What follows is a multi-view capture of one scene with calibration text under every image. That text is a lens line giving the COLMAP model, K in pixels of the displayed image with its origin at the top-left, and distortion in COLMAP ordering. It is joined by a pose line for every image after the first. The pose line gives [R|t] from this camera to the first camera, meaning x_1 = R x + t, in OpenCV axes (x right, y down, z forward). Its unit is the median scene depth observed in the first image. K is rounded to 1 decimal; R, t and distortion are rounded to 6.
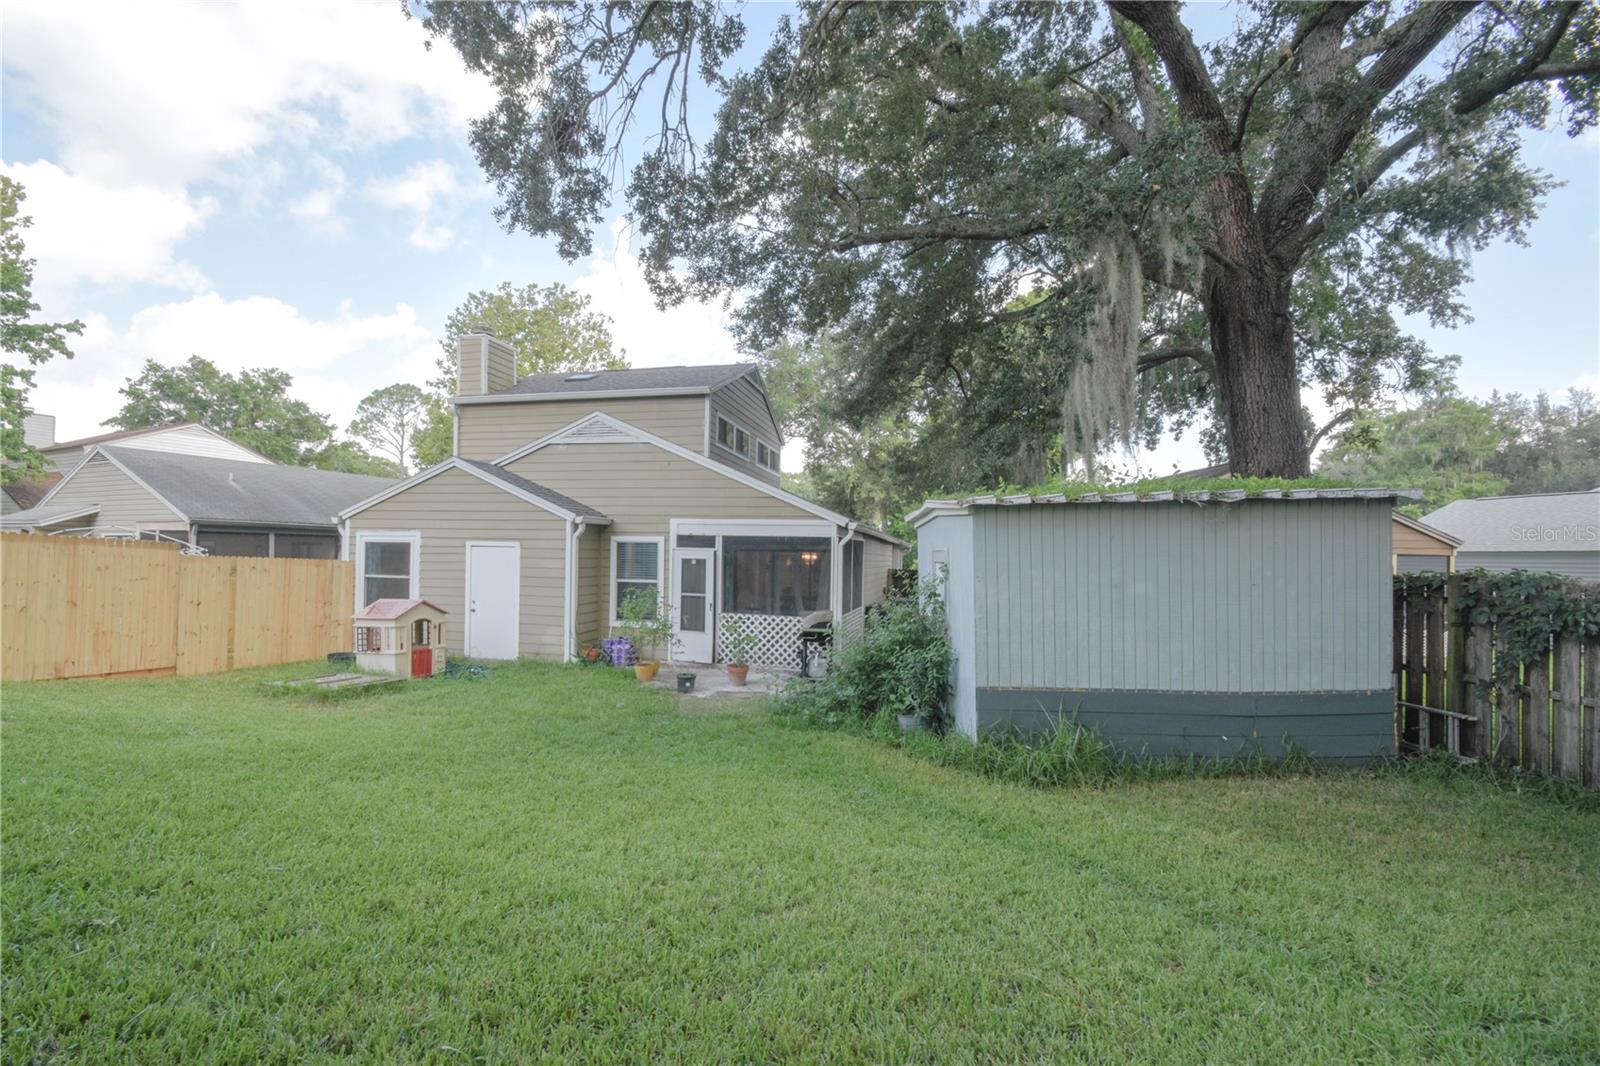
lens RADIAL K [[707.4, 0, 779.5], [0, 707.4, 562.2], [0, 0, 1]] dist [0.011587, -0.014402]
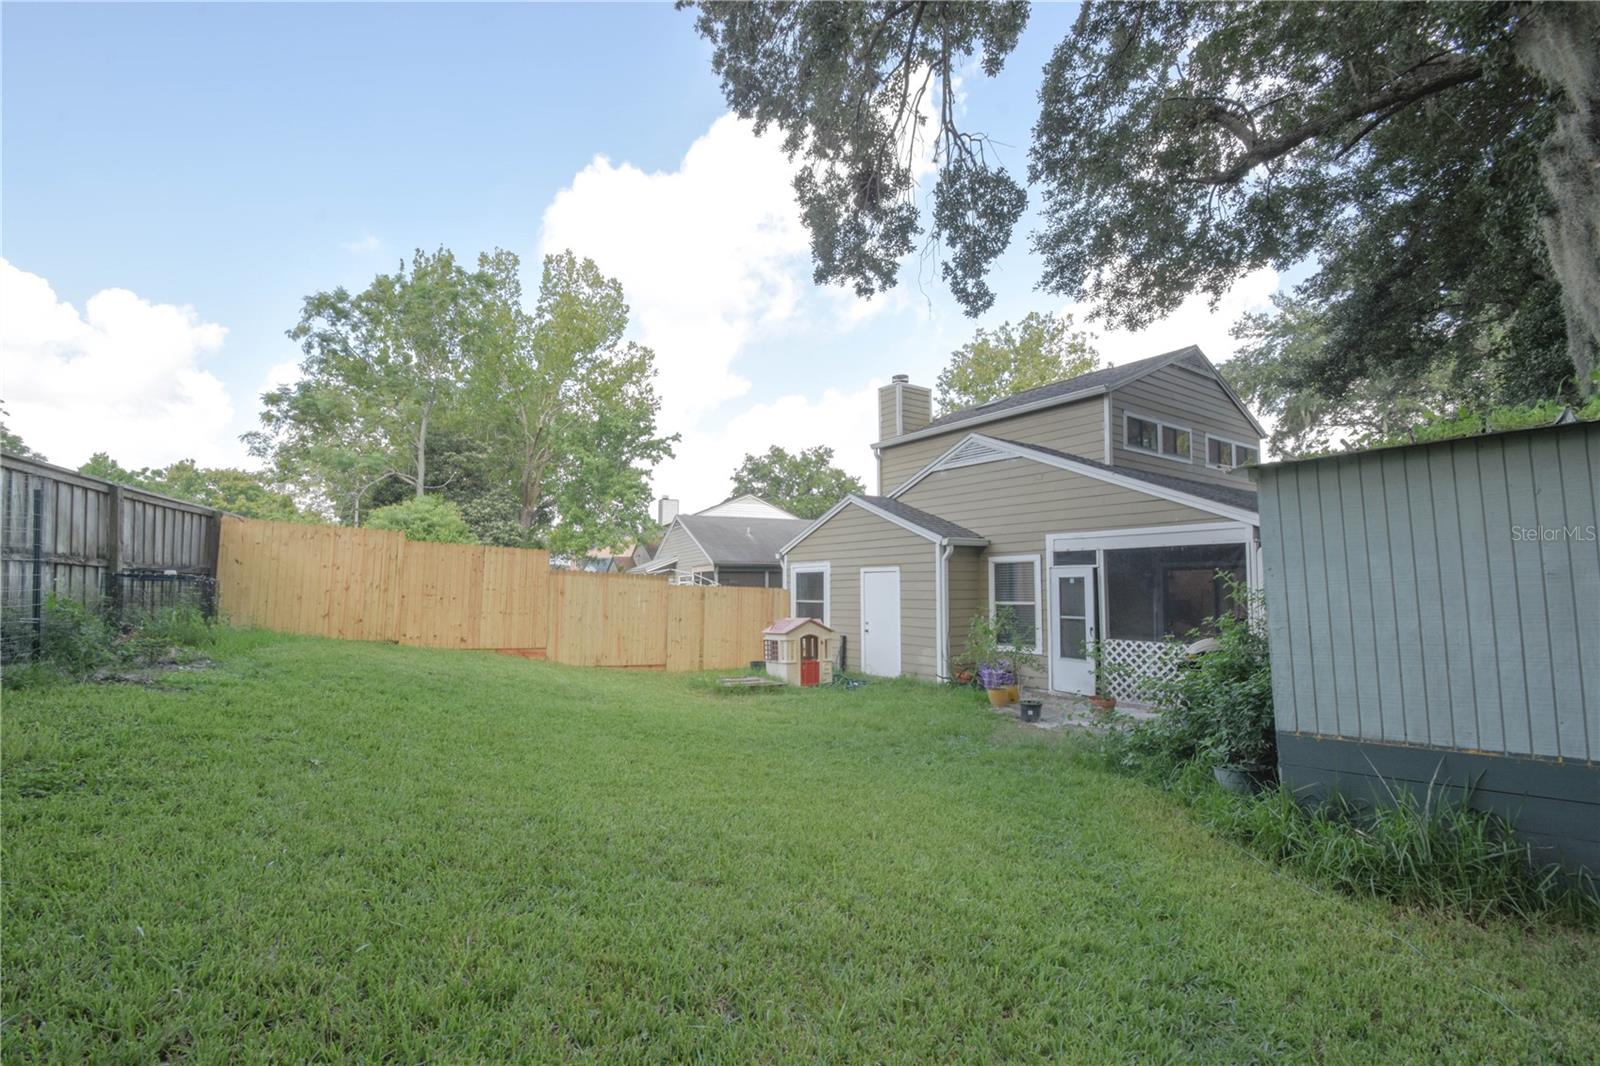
lens RADIAL K [[707.4, 0, 769.6], [0, 707.4, 560.9], [0, 0, 1]] dist [0.011587, -0.014402]
pose [[0.742026, -0.048295, -0.668629, 0.194845], [0.009529, 0.998061, -0.061515, 0.025917], [0.670303, 0.039274, 0.741047, 0.080957]]
